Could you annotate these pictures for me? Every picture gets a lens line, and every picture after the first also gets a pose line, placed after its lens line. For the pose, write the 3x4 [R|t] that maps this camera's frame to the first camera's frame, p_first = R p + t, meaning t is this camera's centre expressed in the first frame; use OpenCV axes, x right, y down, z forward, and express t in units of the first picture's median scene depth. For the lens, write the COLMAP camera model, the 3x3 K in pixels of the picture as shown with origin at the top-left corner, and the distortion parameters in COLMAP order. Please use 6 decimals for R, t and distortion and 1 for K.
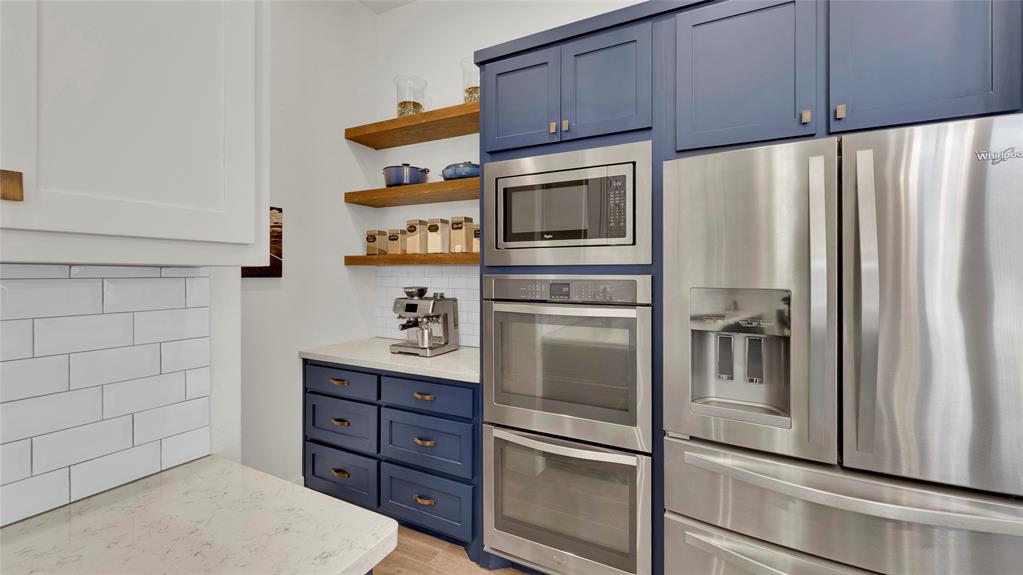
lens RADIAL K [[417.8, 0, 510.0], [0, 417.8, 279.5], [0, 0, 1]] dist [-0.007818, 0.001403]
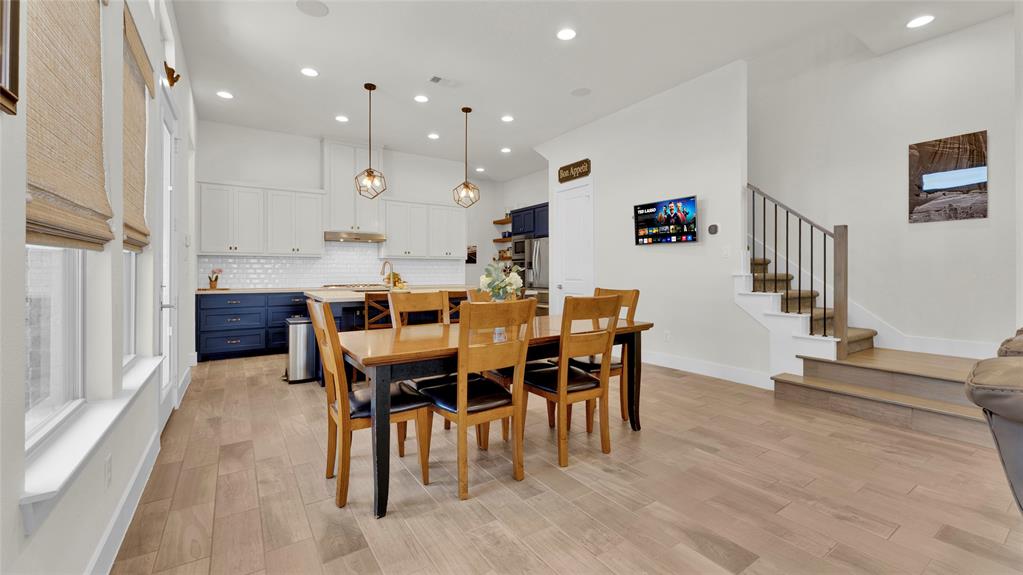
lens RADIAL K [[417.8, 0, 504.6], [0, 417.8, 278.0], [0, 0, 1]] dist [-0.007818, 0.001403]
pose [[0.872548, 0.001587, -0.488526, 1.471533], [-0.002867, 0.999994, -0.001873, 0.126177], [0.488520, 0.003035, 0.872547, -2.102873]]
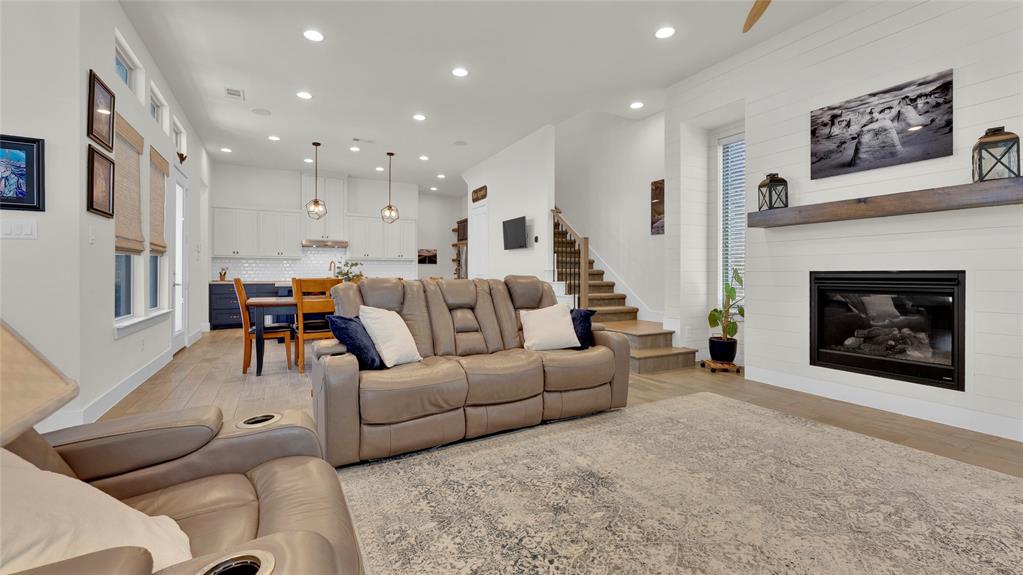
lens RADIAL K [[417.8, 0, 503.7], [0, 417.8, 279.7], [0, 0, 1]] dist [-0.007818, 0.001403]
pose [[0.830508, 0.003710, -0.556995, 2.574720], [-0.005959, 0.999980, -0.002226, 0.170039], [0.556975, 0.005168, 0.830513, -2.371433]]
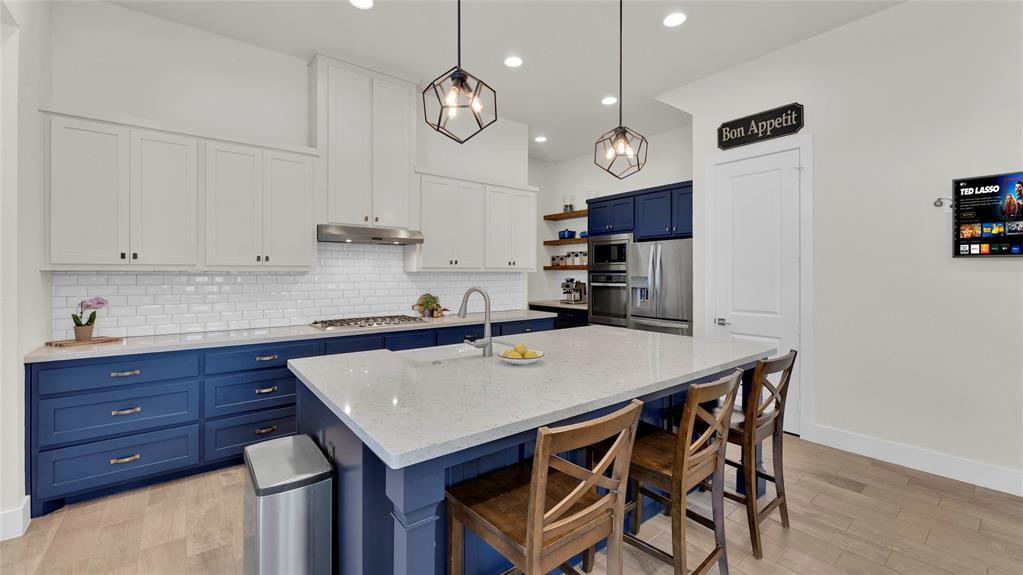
lens RADIAL K [[417.8, 0, 506.7], [0, 417.8, 278.1], [0, 0, 1]] dist [-0.007818, 0.001403]
pose [[0.908577, 0.002956, -0.417706, 0.480847], [-0.004976, 0.999981, -0.003747, 0.026391], [0.417687, 0.005483, 0.908575, -1.454970]]
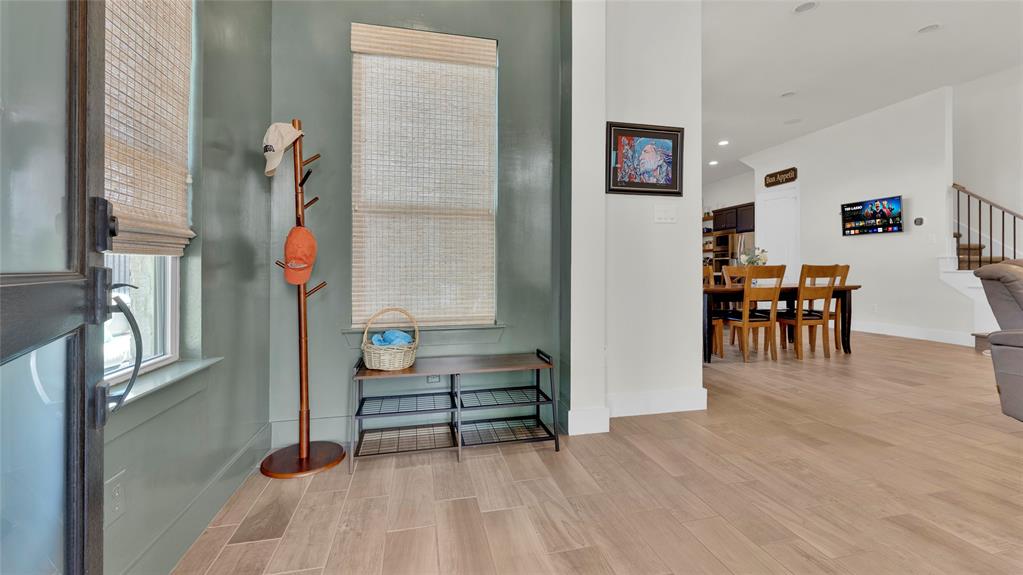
lens RADIAL K [[417.8, 0, 508.8], [0, 417.8, 272.4], [0, 0, 1]] dist [-0.007818, 0.001403]
pose [[0.647582, -0.001974, -0.761993, 1.641399], [-0.006658, 0.999944, -0.008249, 0.213747], [0.761967, 0.010415, 0.647532, -3.162197]]
